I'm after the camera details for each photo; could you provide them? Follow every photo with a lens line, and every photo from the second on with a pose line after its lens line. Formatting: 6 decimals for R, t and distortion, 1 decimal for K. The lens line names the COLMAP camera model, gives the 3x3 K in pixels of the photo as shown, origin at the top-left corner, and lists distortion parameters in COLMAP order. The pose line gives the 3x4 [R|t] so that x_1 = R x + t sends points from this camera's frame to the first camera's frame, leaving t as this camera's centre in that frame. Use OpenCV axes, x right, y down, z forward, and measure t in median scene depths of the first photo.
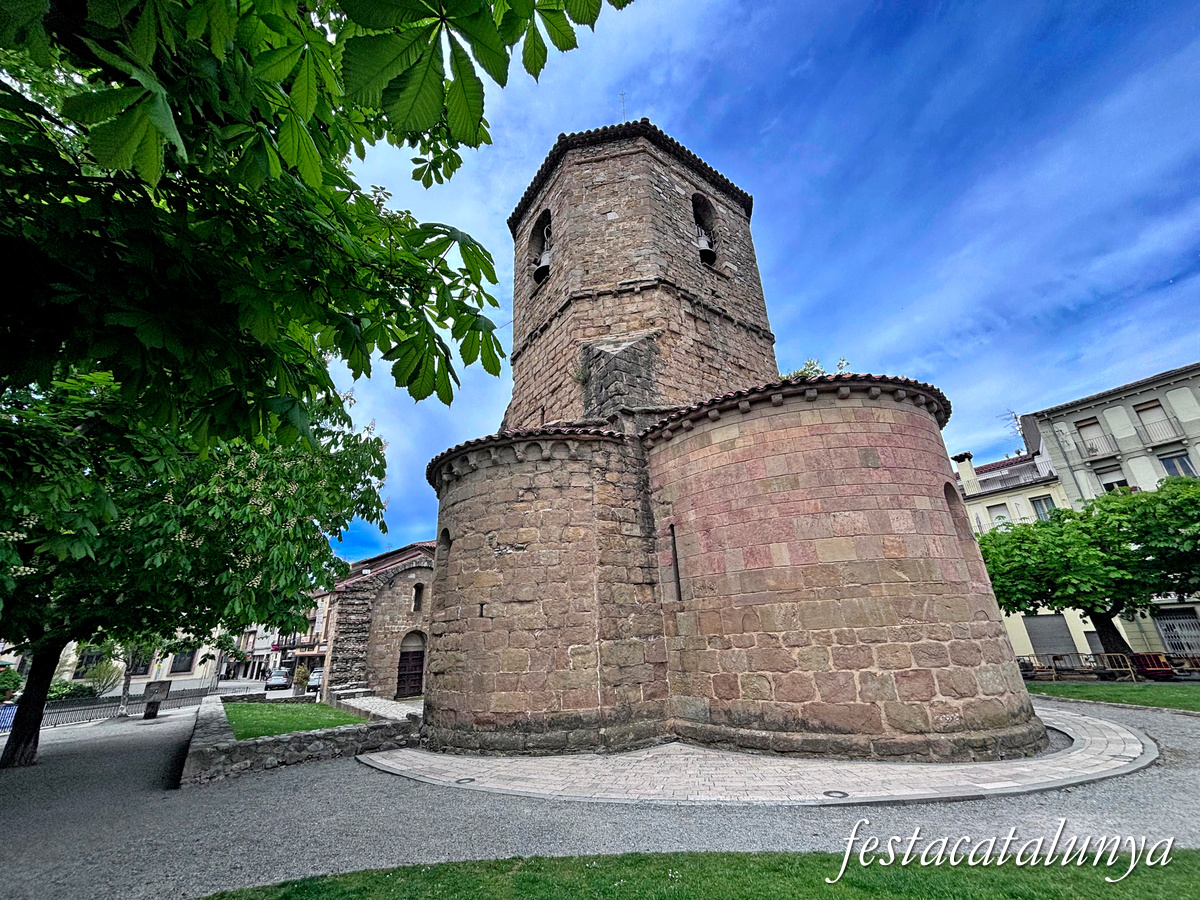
lens RADIAL K [[484.6, 0, 601.9], [0, 484.6, 442.3], [0, 0, 1]] dist [-0.000886, -0.000147]
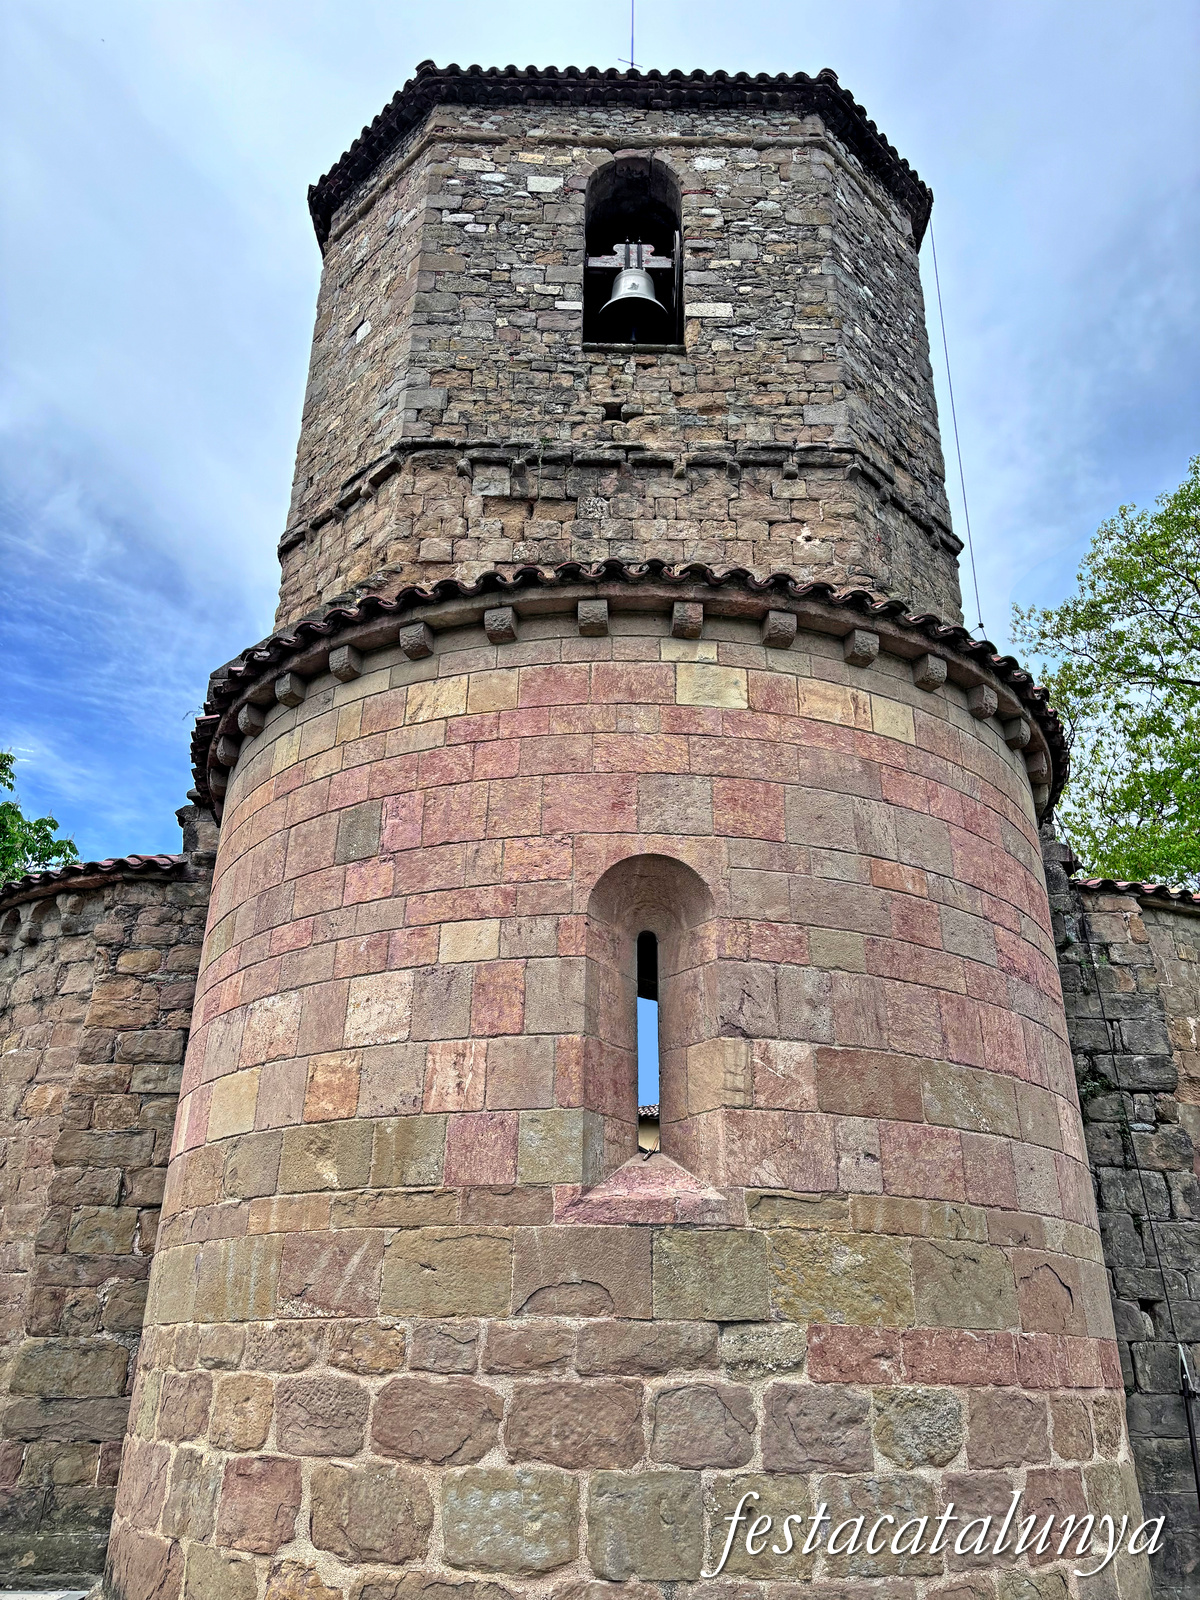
lens RADIAL K [[1201.8, 0, 600.0], [0, 1201.8, 800.0], [0, 0, 1]] dist [0.008667, -0.001024]
pose [[0.826374, -0.196026, -0.527901, 1.089568], [0.176548, 0.980379, -0.087678, 0.109678], [0.534731, -0.020745, 0.844768, 0.340502]]
